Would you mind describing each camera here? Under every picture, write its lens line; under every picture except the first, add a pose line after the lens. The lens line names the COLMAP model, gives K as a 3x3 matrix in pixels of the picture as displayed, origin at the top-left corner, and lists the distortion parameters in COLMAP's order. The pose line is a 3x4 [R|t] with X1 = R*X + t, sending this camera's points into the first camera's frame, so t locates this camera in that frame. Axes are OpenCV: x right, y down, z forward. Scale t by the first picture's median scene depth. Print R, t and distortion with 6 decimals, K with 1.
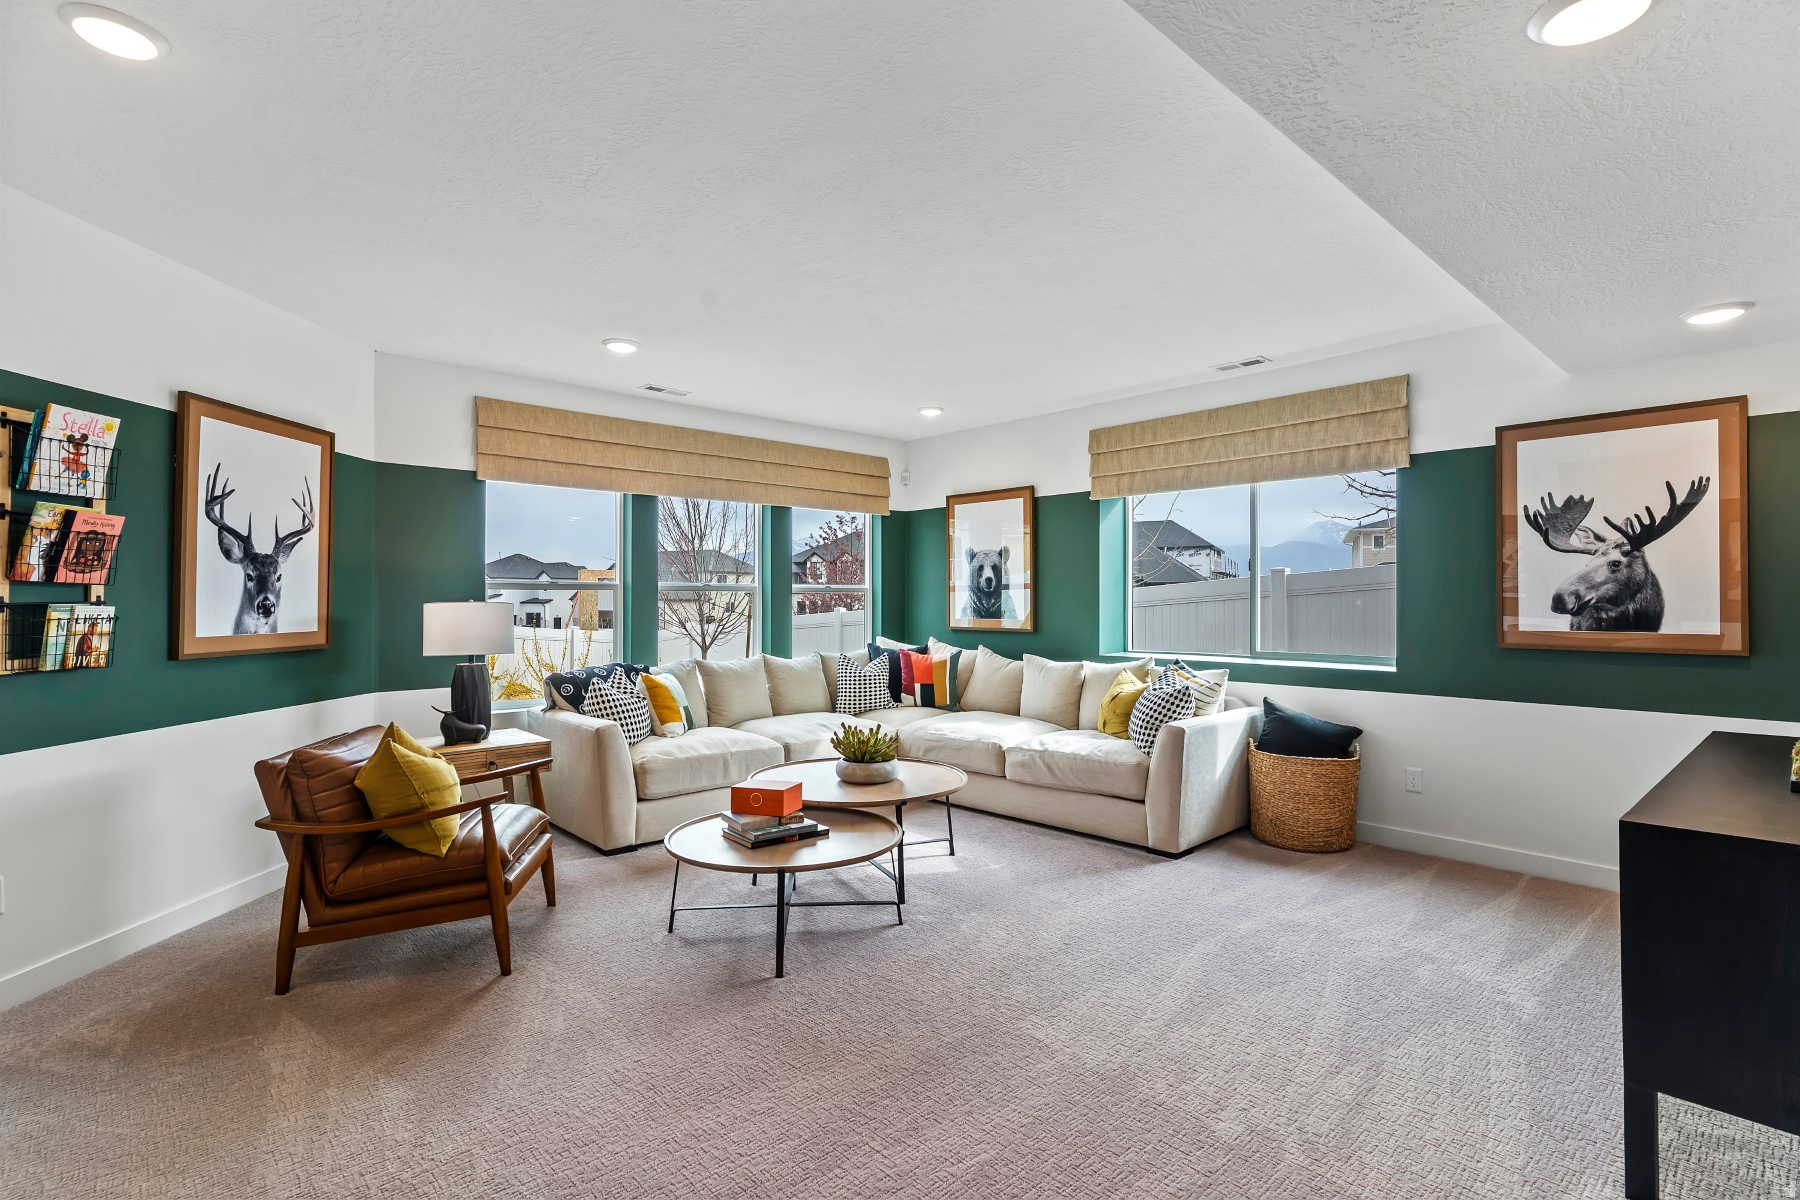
lens RADIAL K [[859.6, 0, 900.8], [0, 859.6, 593.4], [0, 0, 1]] dist [0.000746, 0.000168]
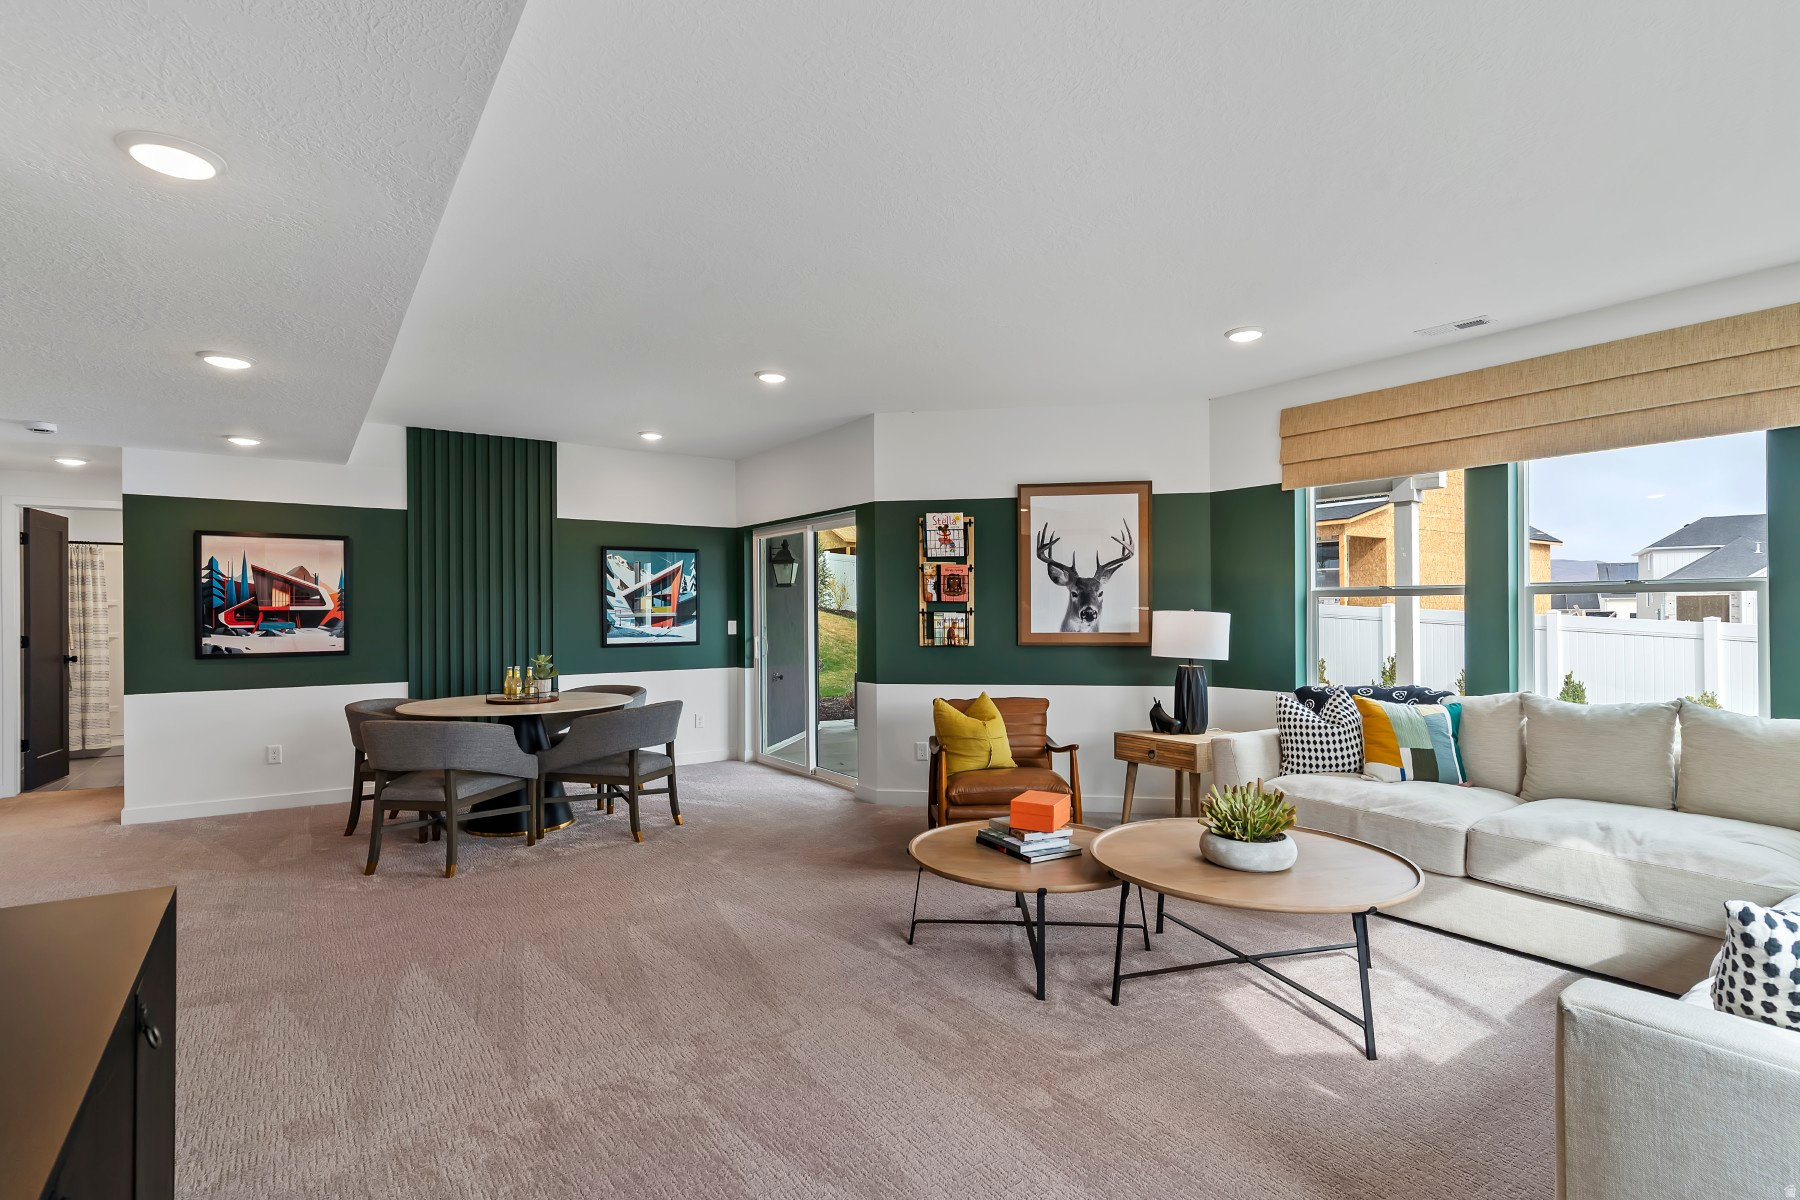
lens RADIAL K [[866.4, 0, 896.4], [0, 866.4, 610.9], [0, 0, 1]] dist [0.001152, -0.000369]
pose [[-0.130094, 0.001698, -0.991500, 0.870021], [0.013079, 0.999914, -0.000003, 0.006697], [0.991415, -0.012968, -0.130106, 0.993975]]
